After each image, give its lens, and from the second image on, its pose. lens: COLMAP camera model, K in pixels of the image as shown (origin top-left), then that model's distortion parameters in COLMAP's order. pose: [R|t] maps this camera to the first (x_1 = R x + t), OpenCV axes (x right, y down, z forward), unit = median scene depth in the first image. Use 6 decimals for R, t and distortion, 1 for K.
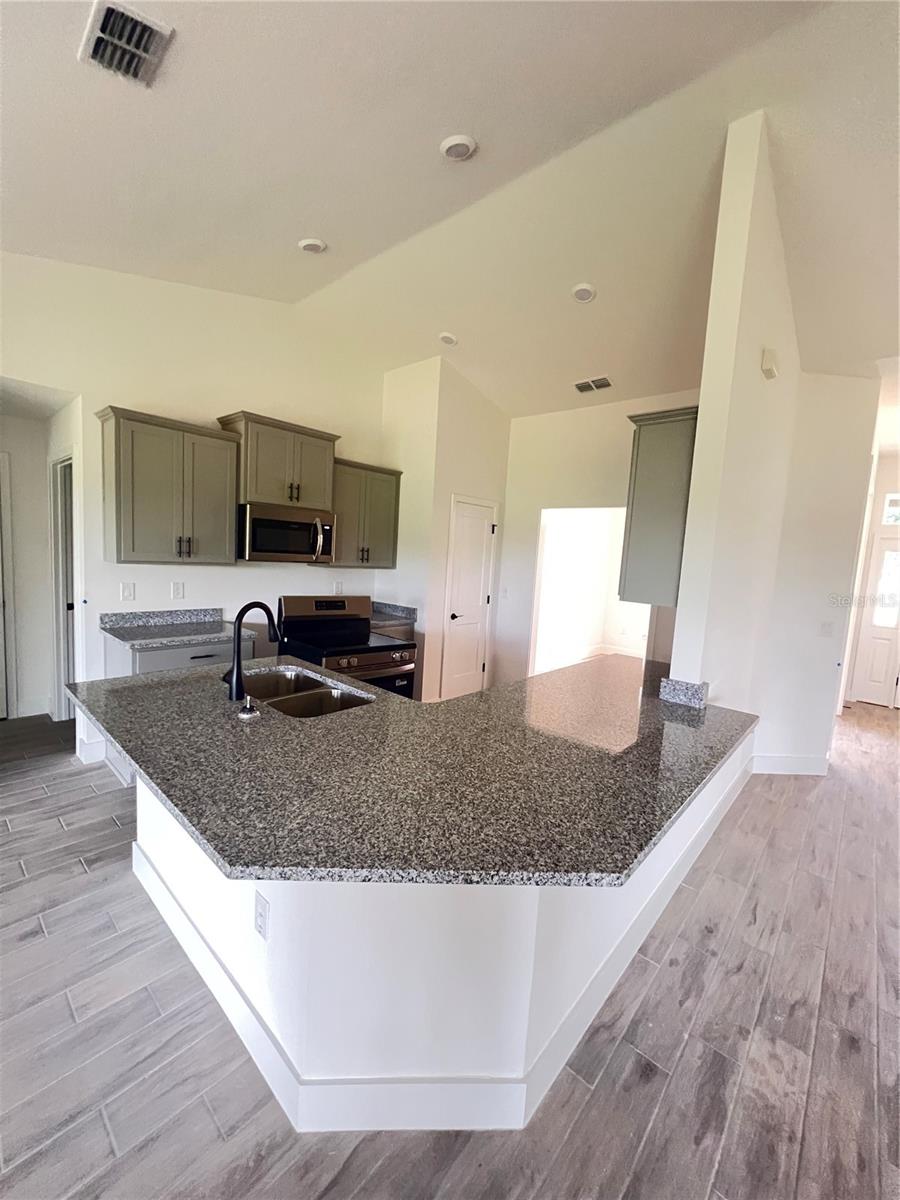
lens RADIAL K [[476.0, 0, 448.1], [0, 476.0, 601.7], [0, 0, 1]] dist [-0.002683, -0.000155]
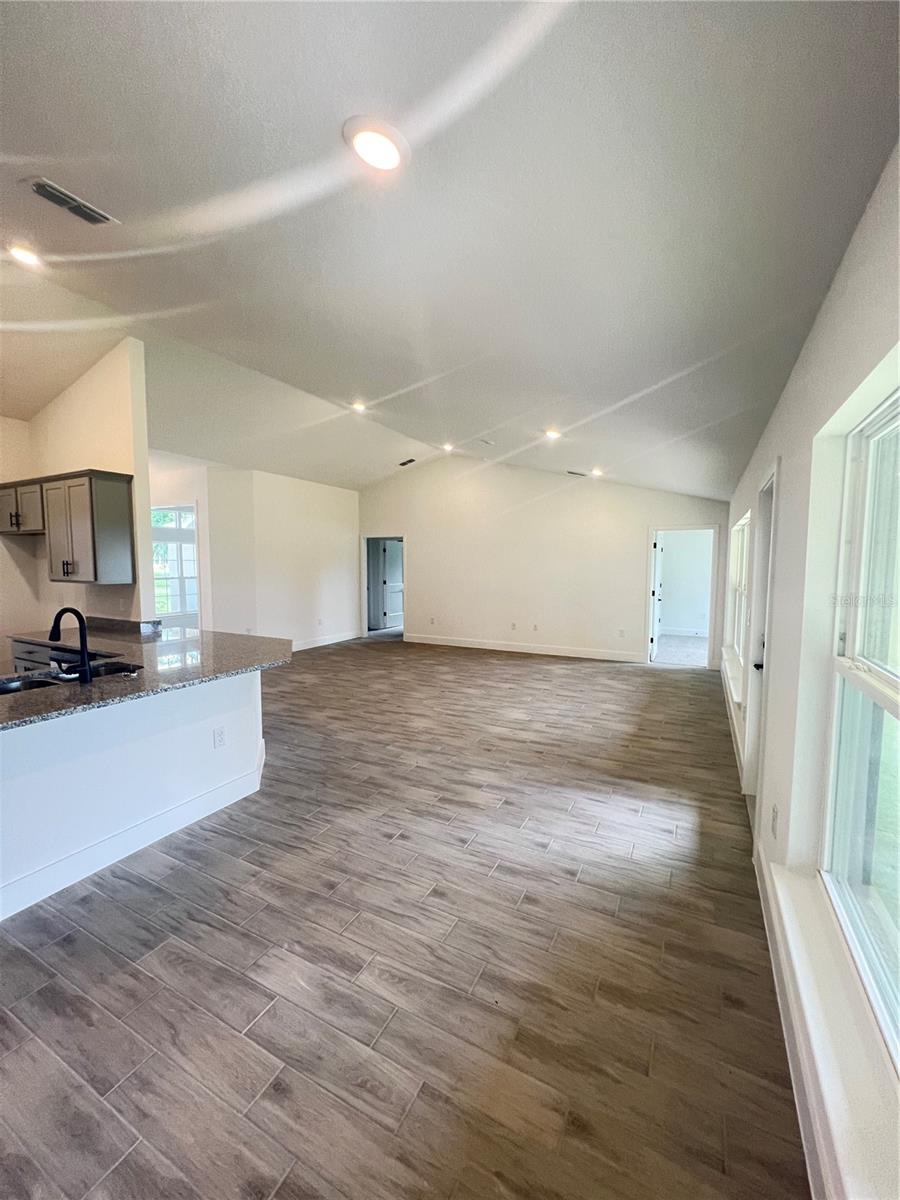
lens RADIAL K [[486.8, 0, 446.5], [0, 486.8, 590.9], [0, 0, 1]] dist [0.000221, -0.000025]
pose [[-0.235994, -0.118963, 0.964445, -1.650771], [0.078370, 0.986915, 0.140911, -0.129489], [-0.968589, 0.108838, -0.223583, 0.271522]]
